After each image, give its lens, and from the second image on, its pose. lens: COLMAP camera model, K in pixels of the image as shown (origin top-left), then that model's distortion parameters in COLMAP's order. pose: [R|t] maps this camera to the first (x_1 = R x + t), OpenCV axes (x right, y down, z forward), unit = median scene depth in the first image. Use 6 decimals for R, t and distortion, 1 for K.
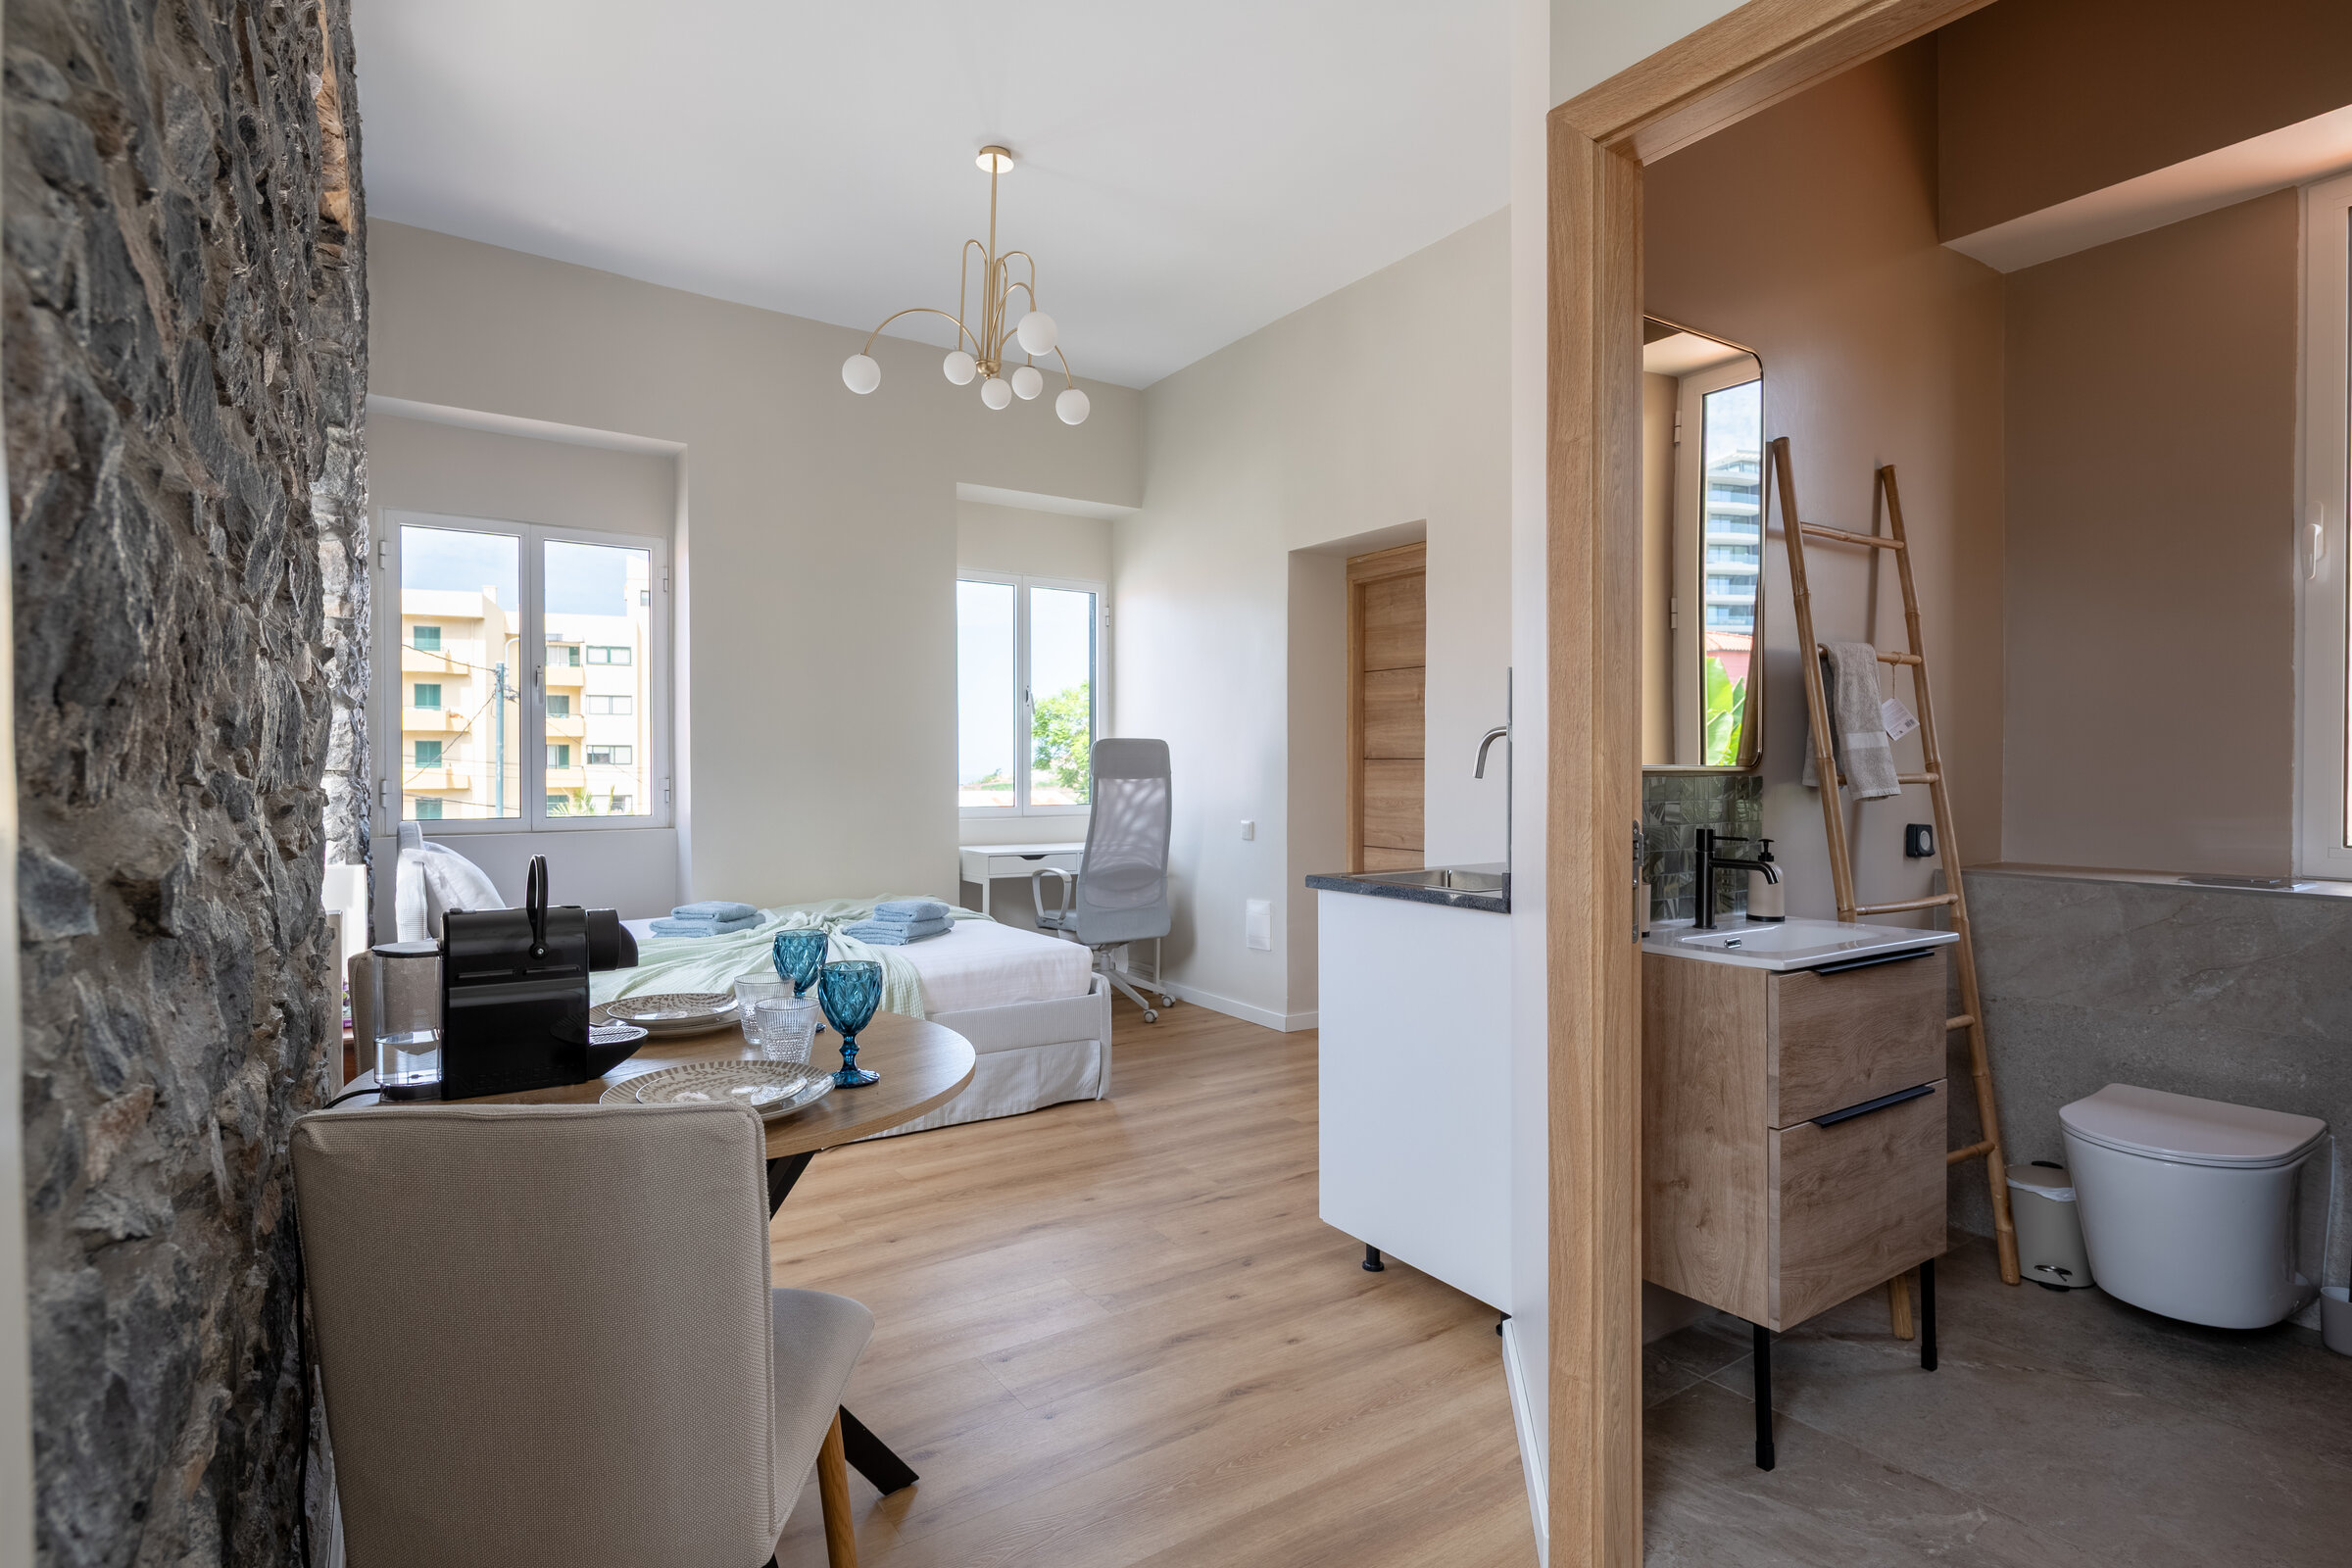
lens RADIAL K [[1163.3, 0, 1176.0], [0, 1163.3, 784.0], [0, 0, 1]] dist [-0.001697, -0.000742]
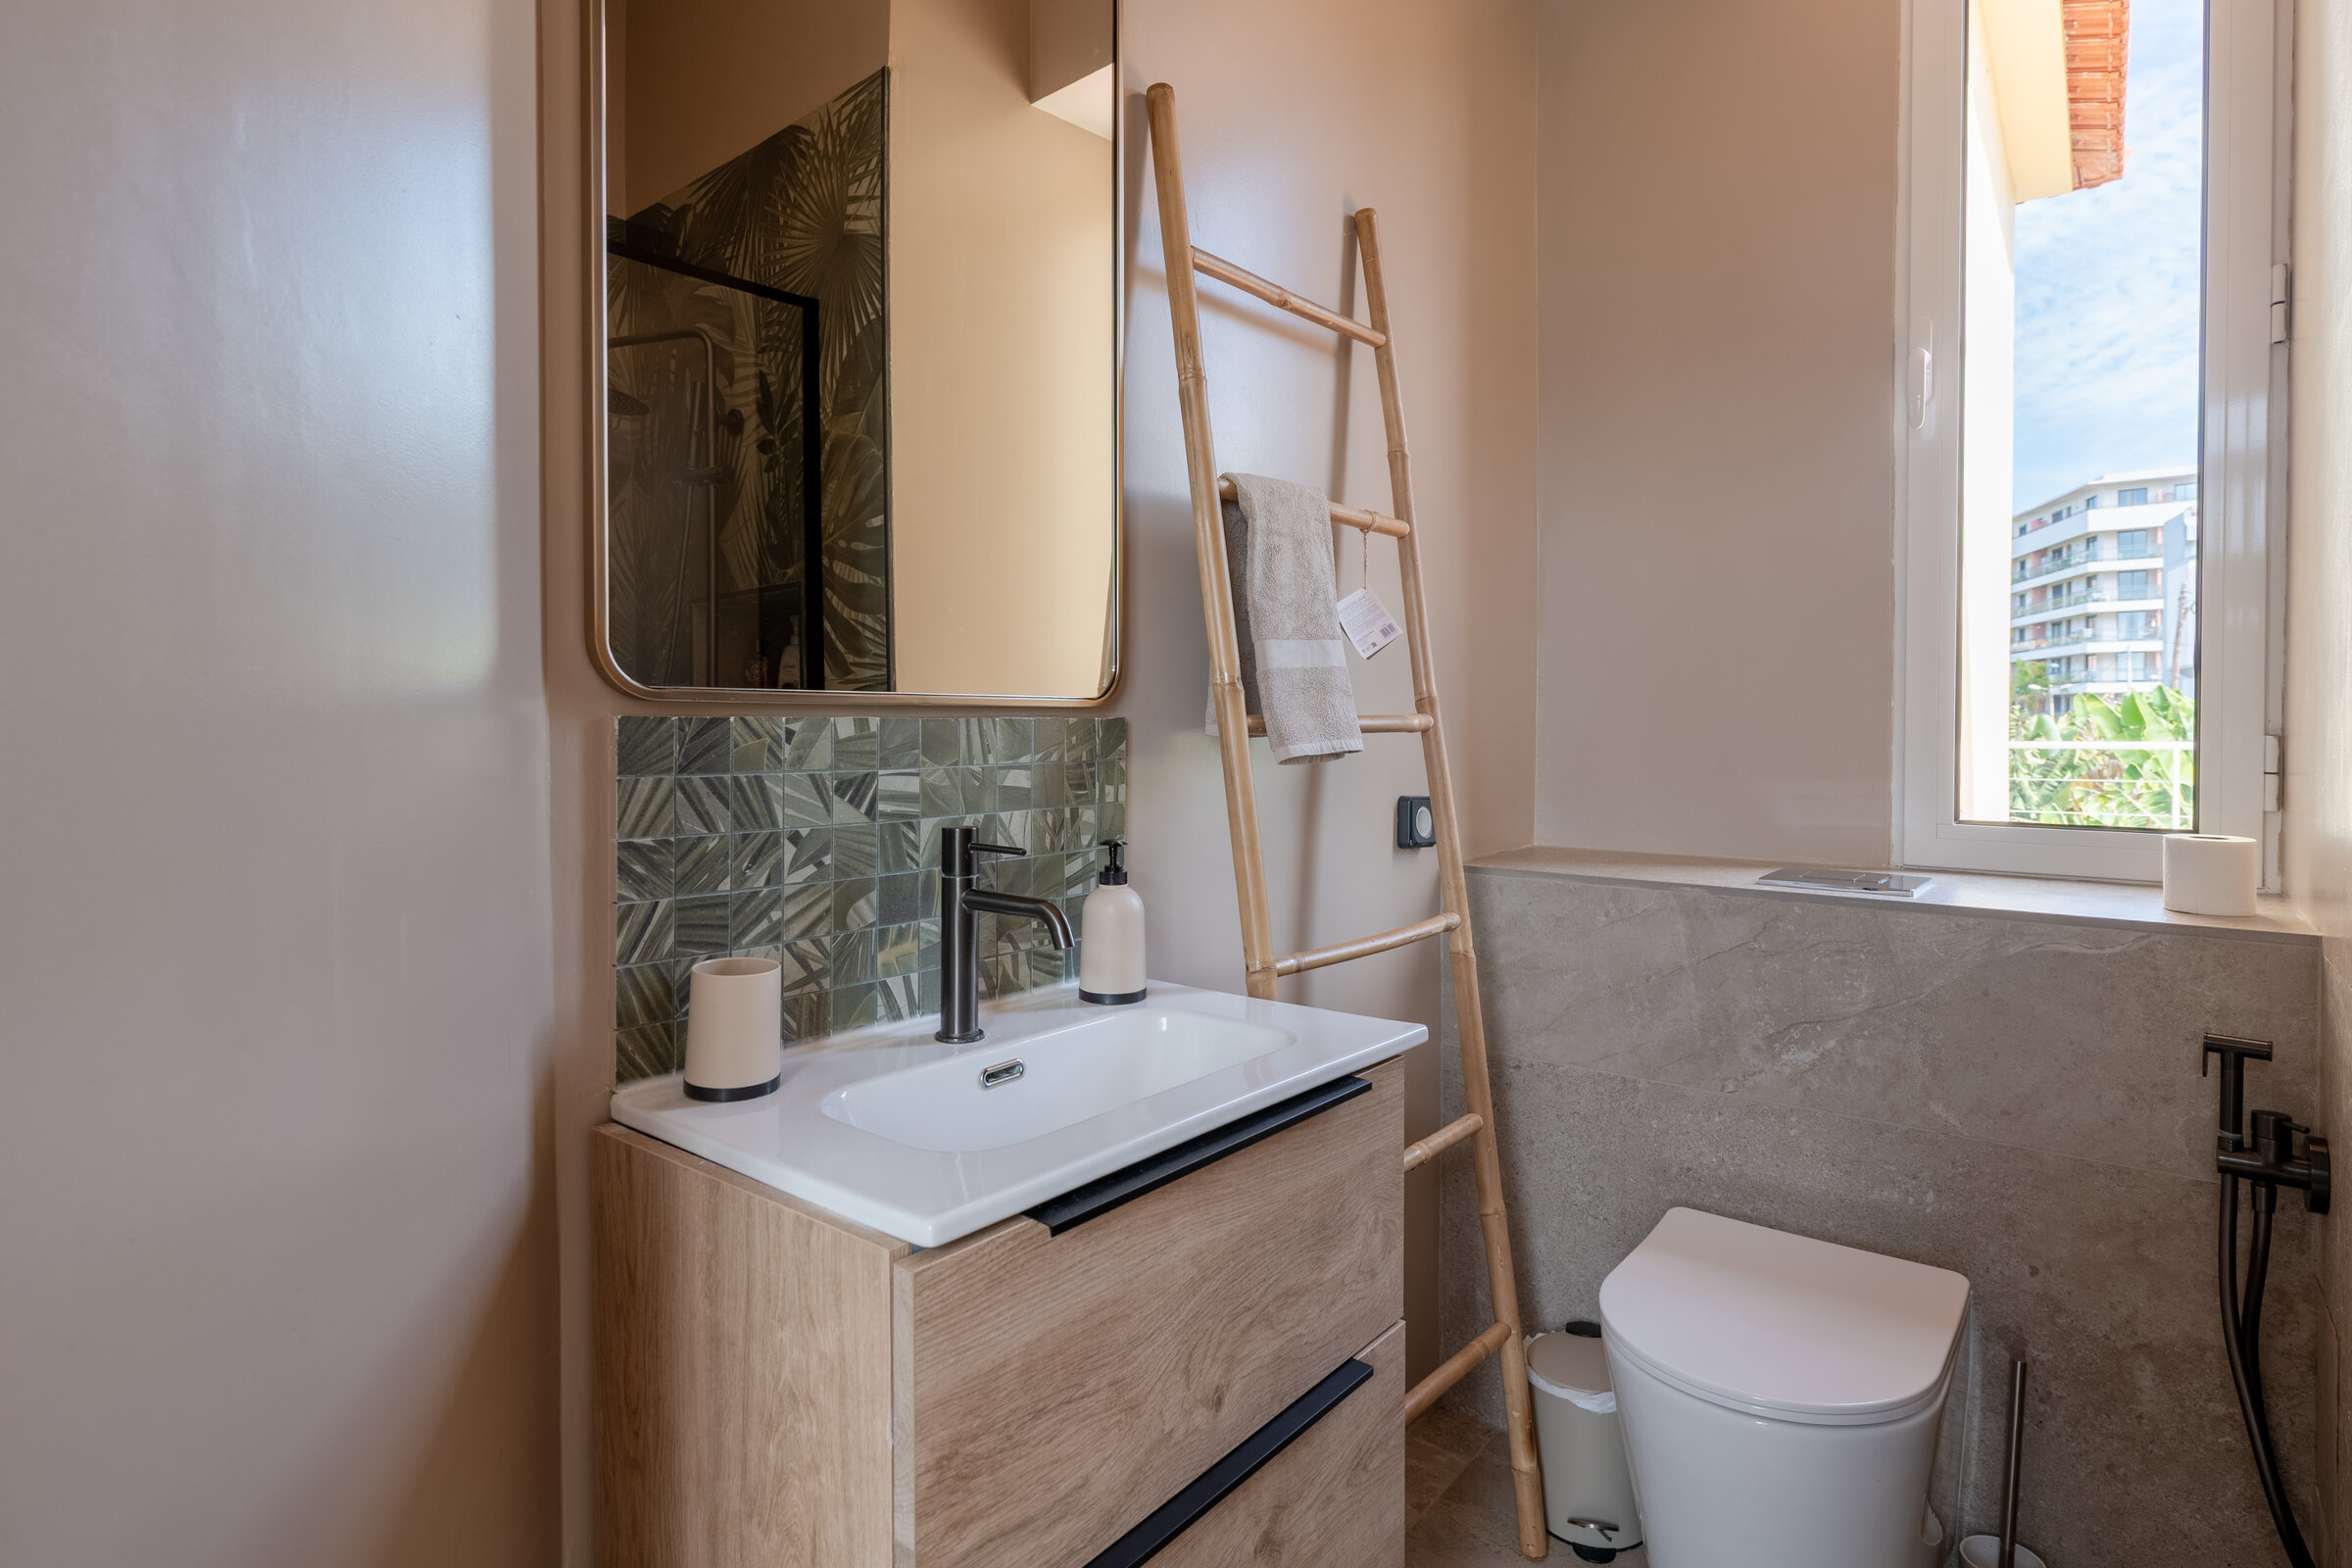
lens RADIAL K [[1200.9, 0, 1183.3], [0, 1200.9, 753.8], [0, 0, 1]] dist [0.001697, 0.000010]
pose [[0.954077, -0.008458, 0.299442, 0.367475], [0.004380, 0.999888, 0.014289, 0.001740], [-0.299529, -0.012322, 0.954007, 0.471171]]
